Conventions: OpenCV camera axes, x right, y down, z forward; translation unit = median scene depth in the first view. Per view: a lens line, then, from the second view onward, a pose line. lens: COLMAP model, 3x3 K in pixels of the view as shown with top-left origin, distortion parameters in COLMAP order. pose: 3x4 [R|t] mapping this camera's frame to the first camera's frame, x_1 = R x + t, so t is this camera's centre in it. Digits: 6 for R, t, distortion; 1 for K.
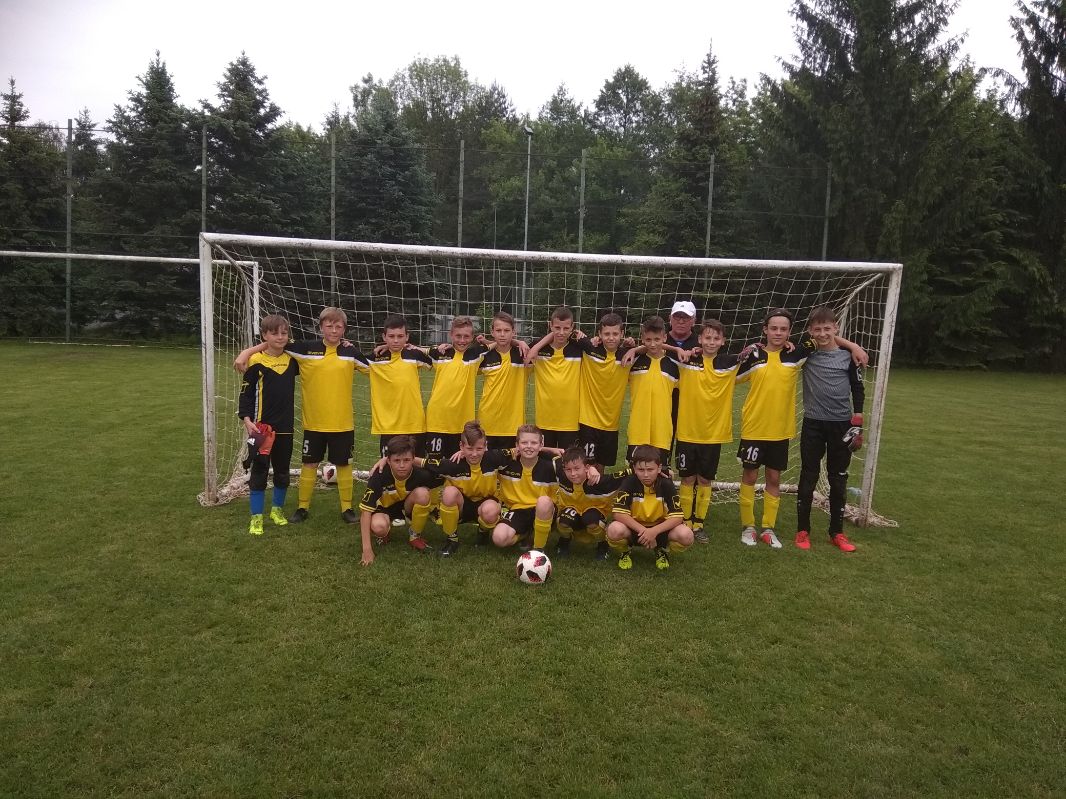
lens RADIAL K [[872.6, 0, 485.7], [0, 872.6, 397.7], [0, 0, 1]] dist [0.086864, -0.136670]
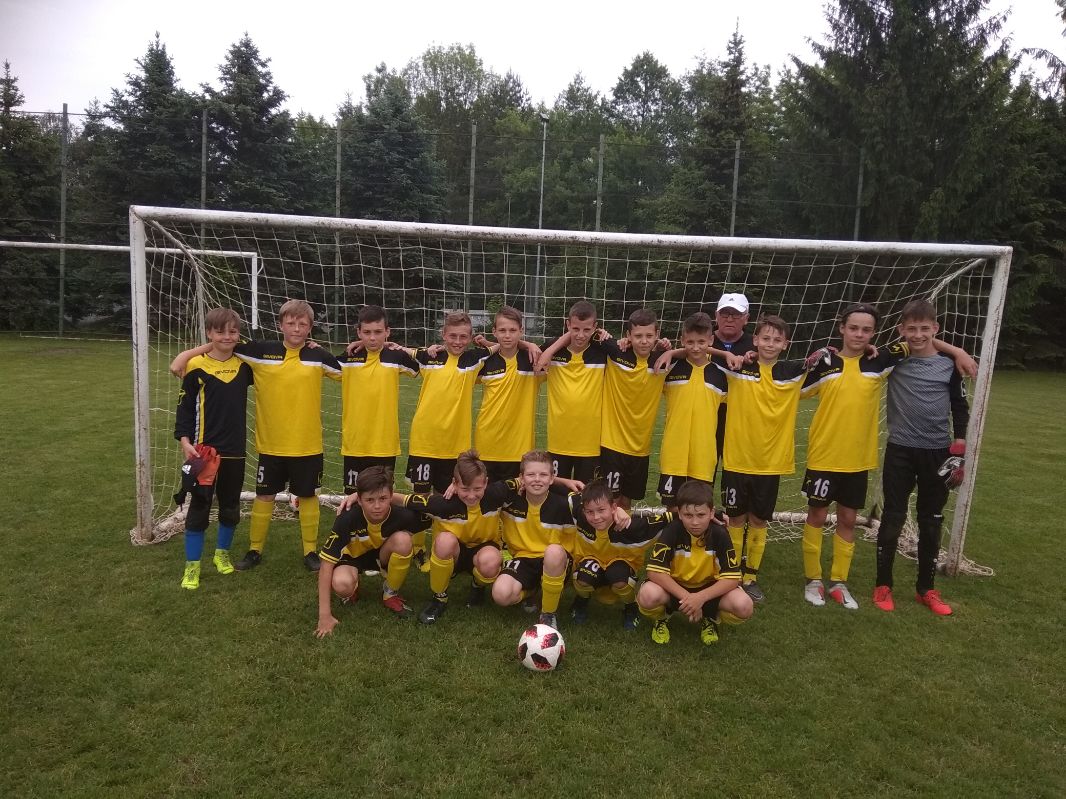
lens RADIAL K [[675.0, 0, 493.3], [0, 675.0, 401.4], [0, 0, 1]] dist [0.045106, -0.046149]
pose [[0.999581, 0.006757, -0.028151, 0.023750], [-0.005572, 0.999104, 0.041951, -0.034181], [0.028409, -0.041777, 0.998723, 0.349684]]
